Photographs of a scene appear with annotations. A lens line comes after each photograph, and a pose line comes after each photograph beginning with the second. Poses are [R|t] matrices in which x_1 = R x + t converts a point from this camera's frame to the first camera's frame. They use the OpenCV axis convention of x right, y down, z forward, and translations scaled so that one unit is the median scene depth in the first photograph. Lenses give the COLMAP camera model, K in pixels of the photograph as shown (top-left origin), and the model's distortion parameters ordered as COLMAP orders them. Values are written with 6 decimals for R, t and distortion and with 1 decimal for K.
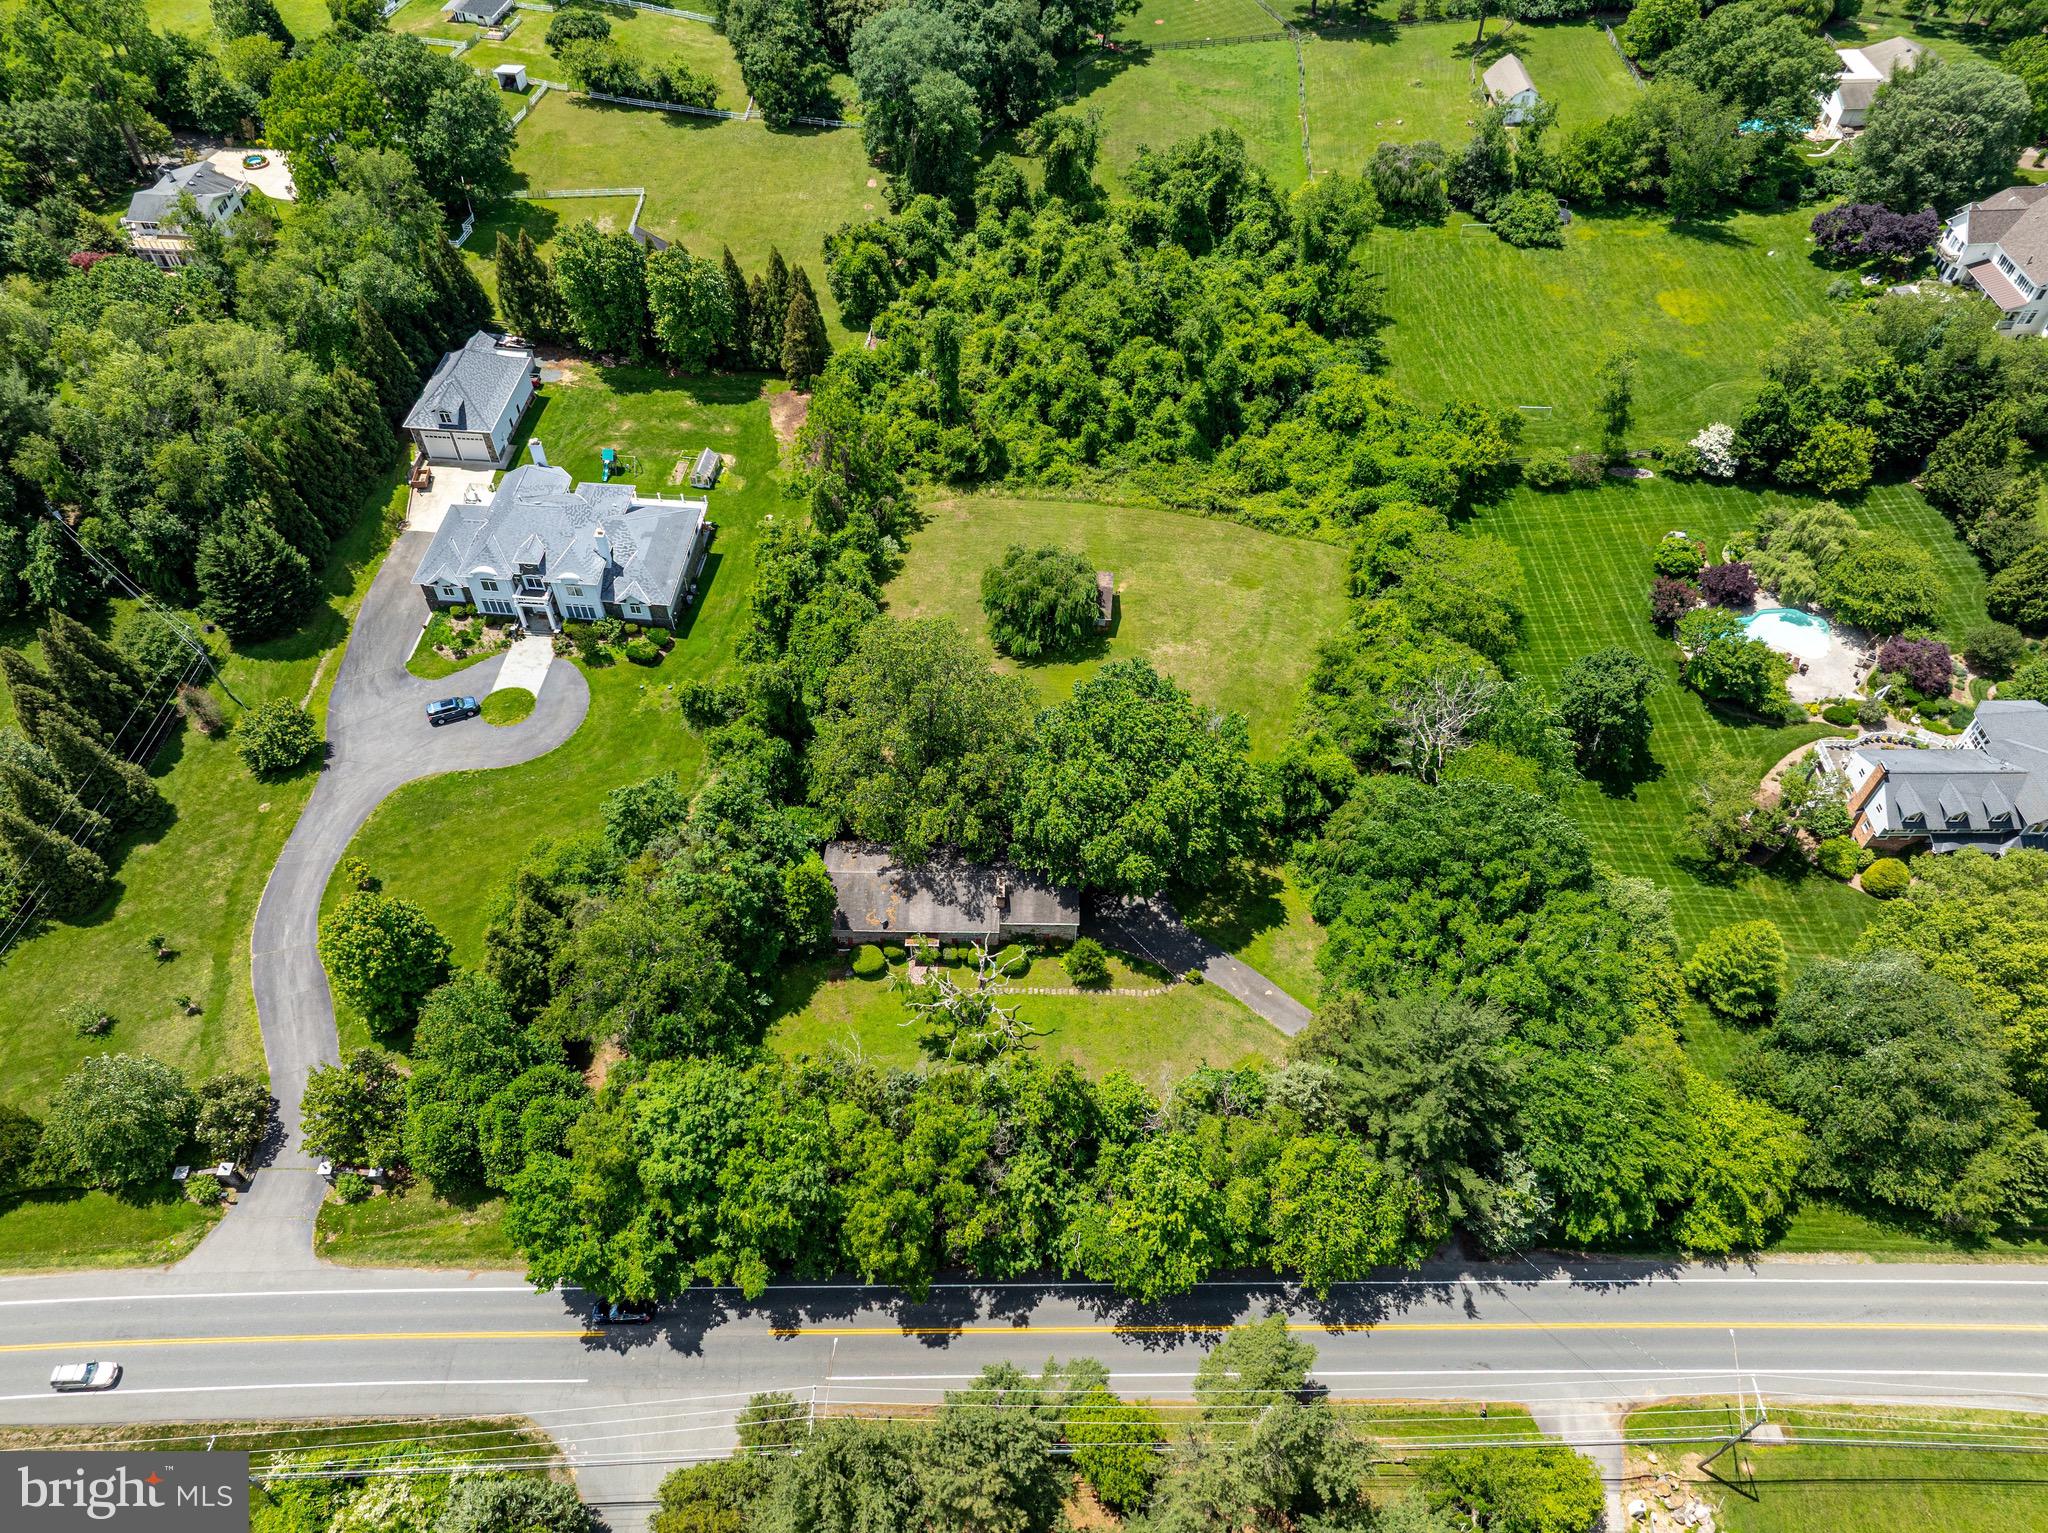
lens RADIAL K [[1411.2, 0, 1030.7], [0, 1411.2, 758.1], [0, 0, 1]] dist [-0.030533, 0.003687]
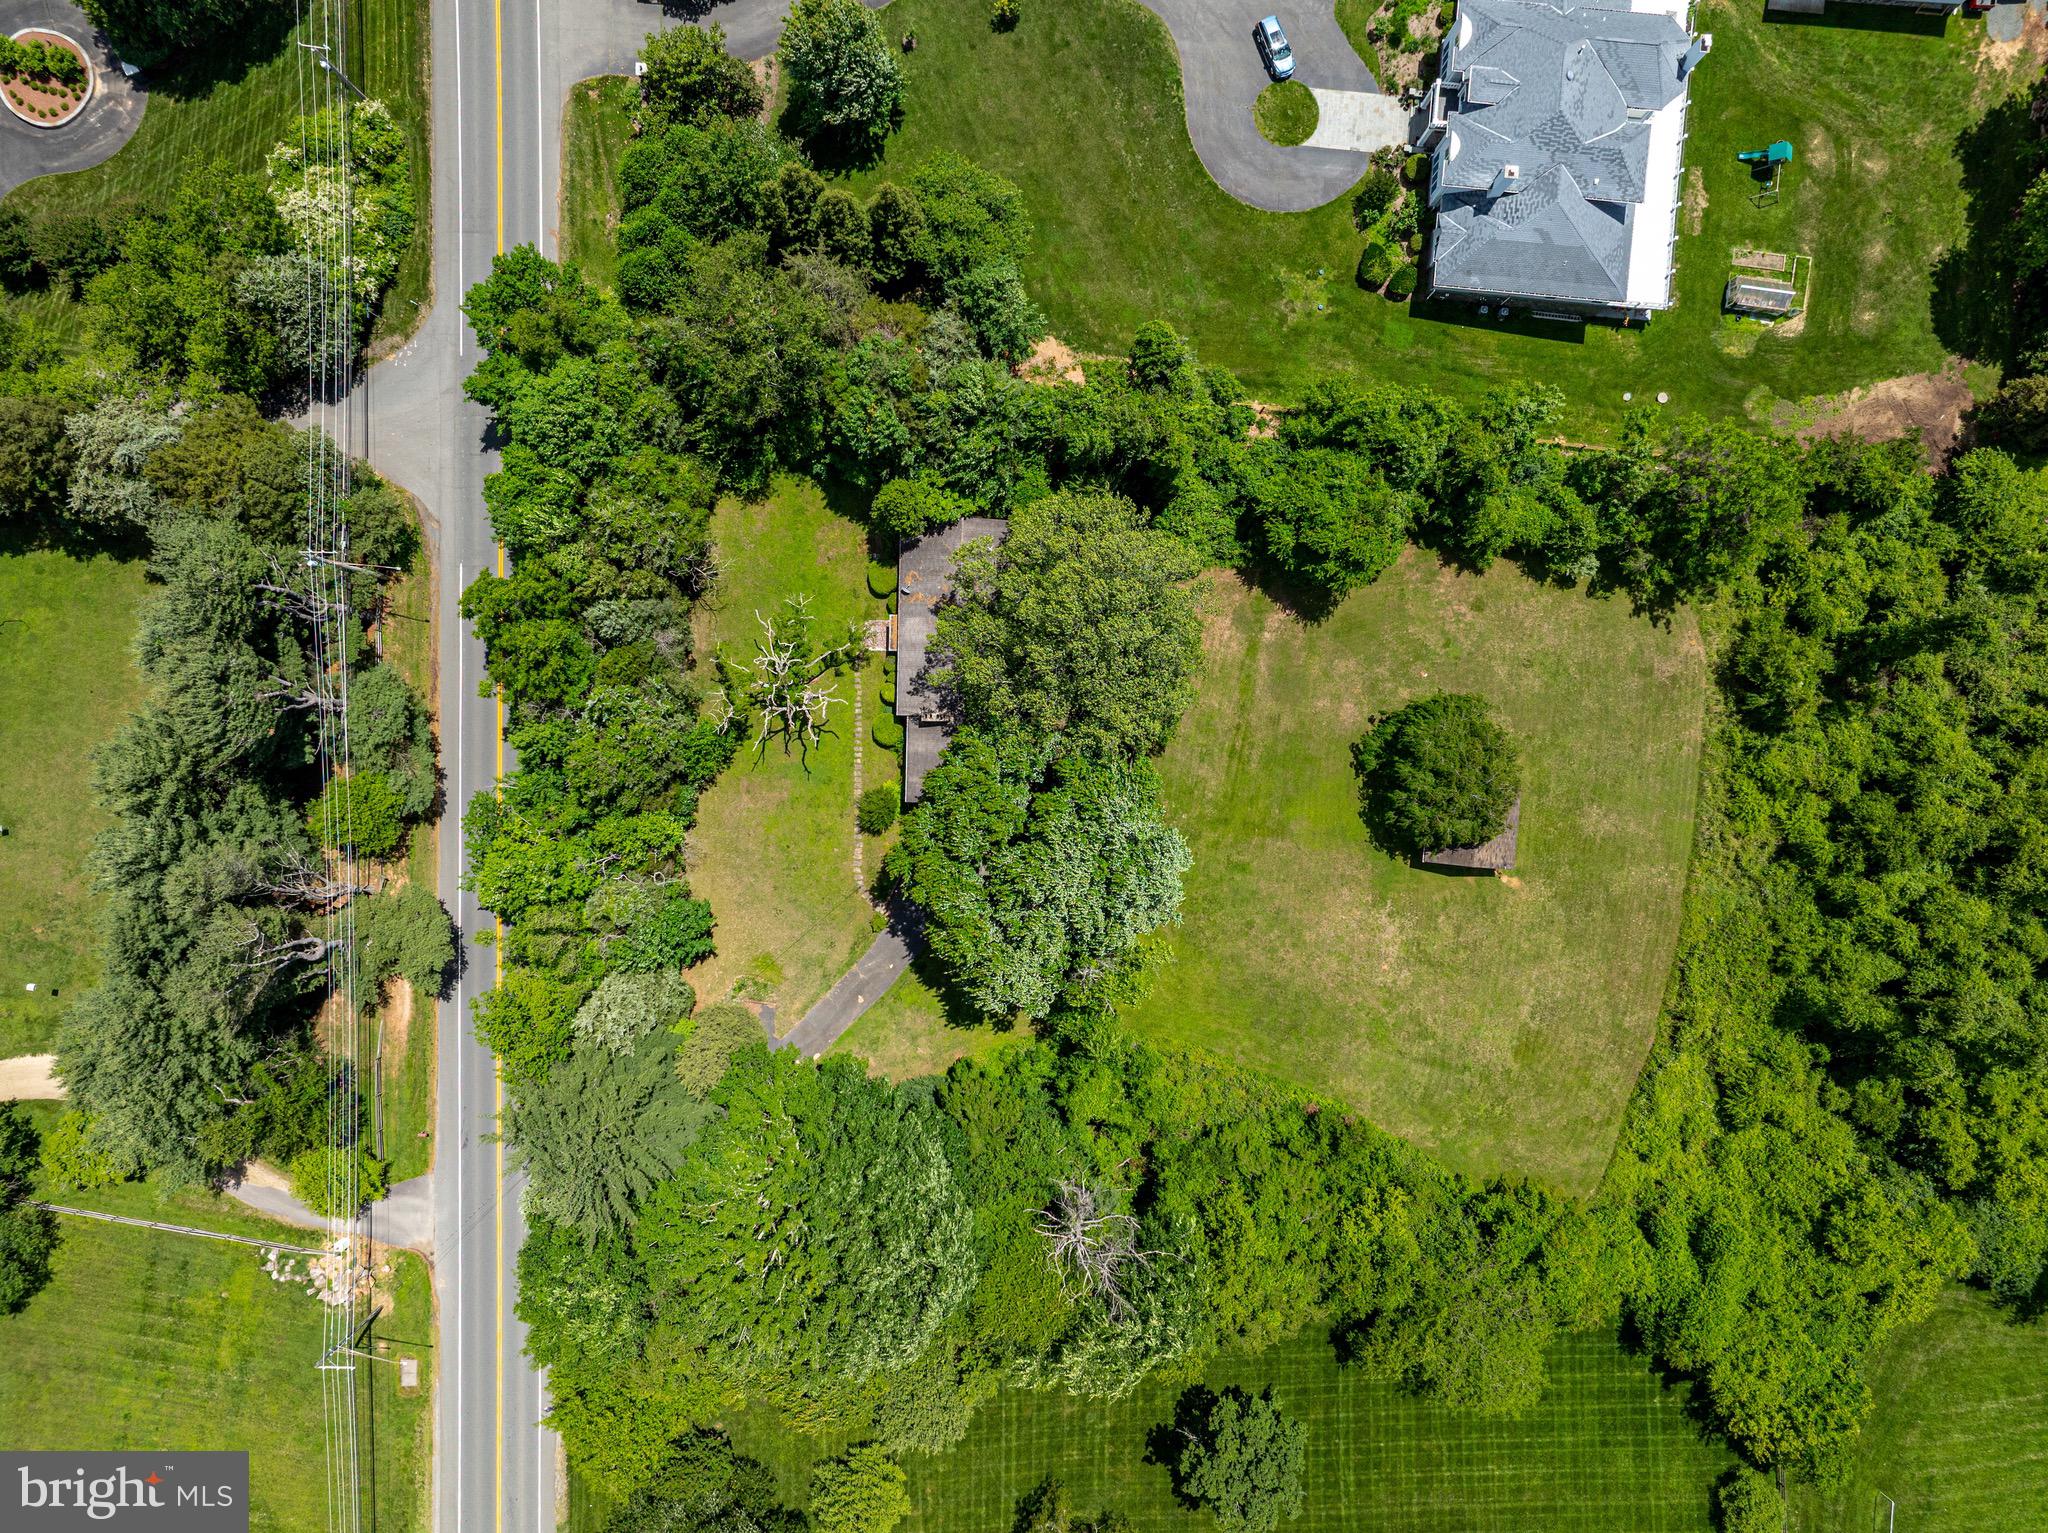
lens RADIAL K [[1411.2, 0, 1017.7], [0, 1411.2, 771.1], [0, 0, 1]] dist [-0.030533, 0.003687]
pose [[-0.015260, 0.999869, -0.005326, 0.015430], [-0.770238, -0.008359, 0.637702, -0.429466], [0.637574, 0.013834, 0.770265, 0.275428]]
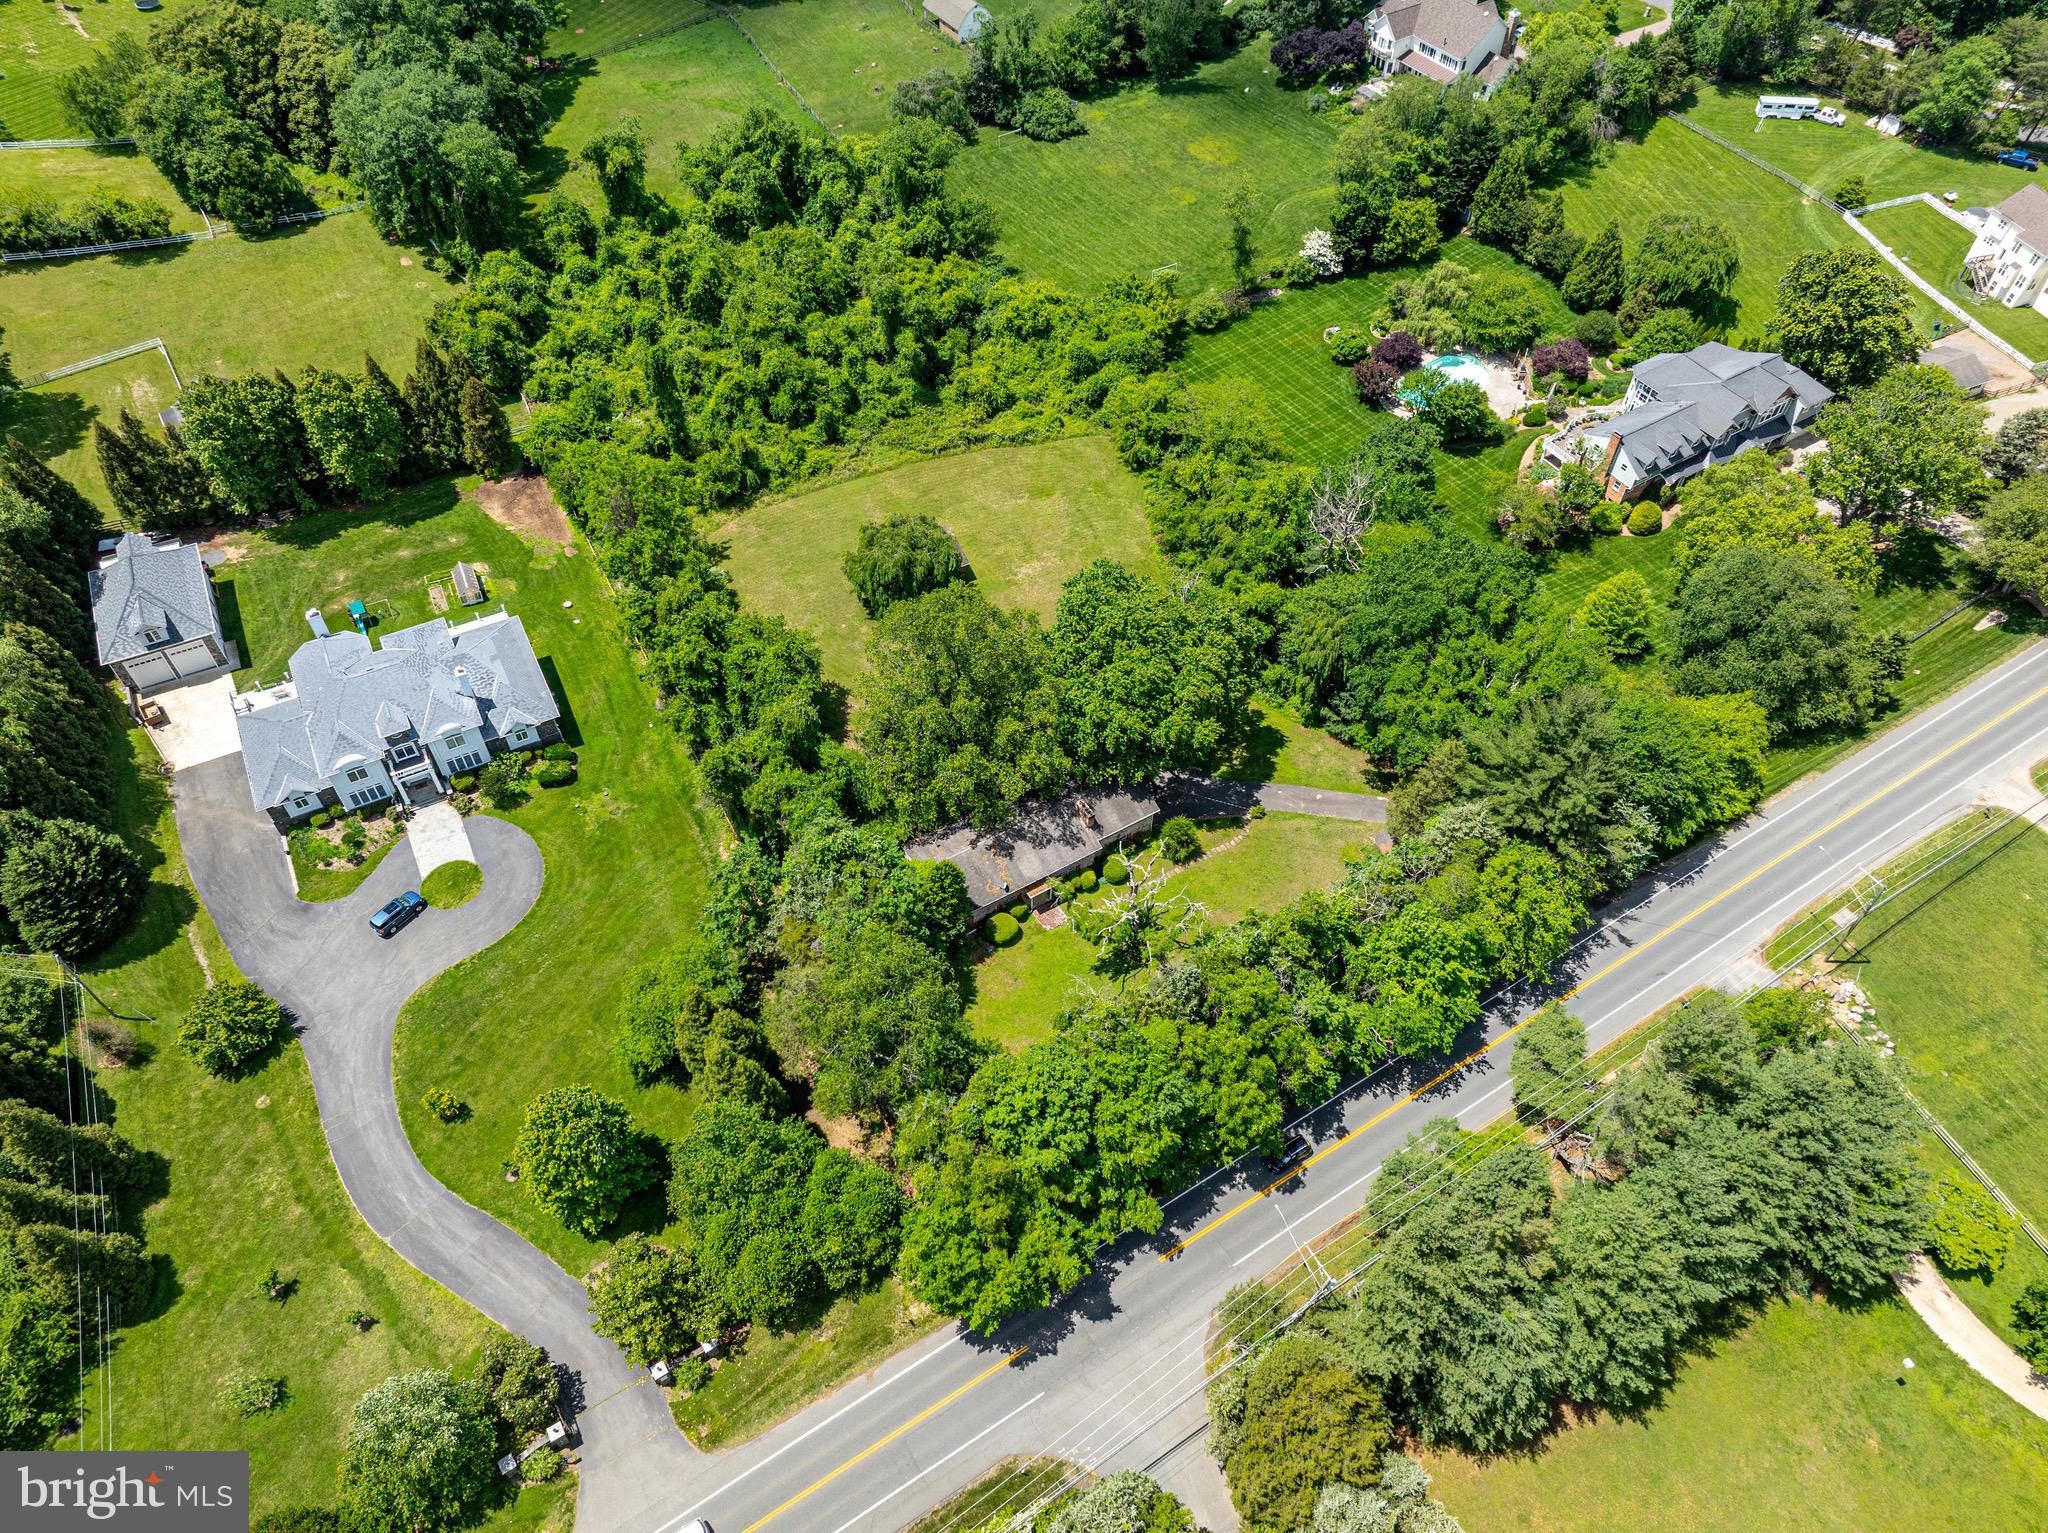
lens RADIAL K [[1411.2, 0, 1029.2], [0, 1411.2, 757.8], [0, 0, 1]] dist [-0.030533, 0.003687]
pose [[0.850953, -0.401731, 0.338367, -0.323491], [0.398182, 0.913524, 0.083213, -0.037774], [-0.342535, 0.063921, 0.937328, 0.024505]]
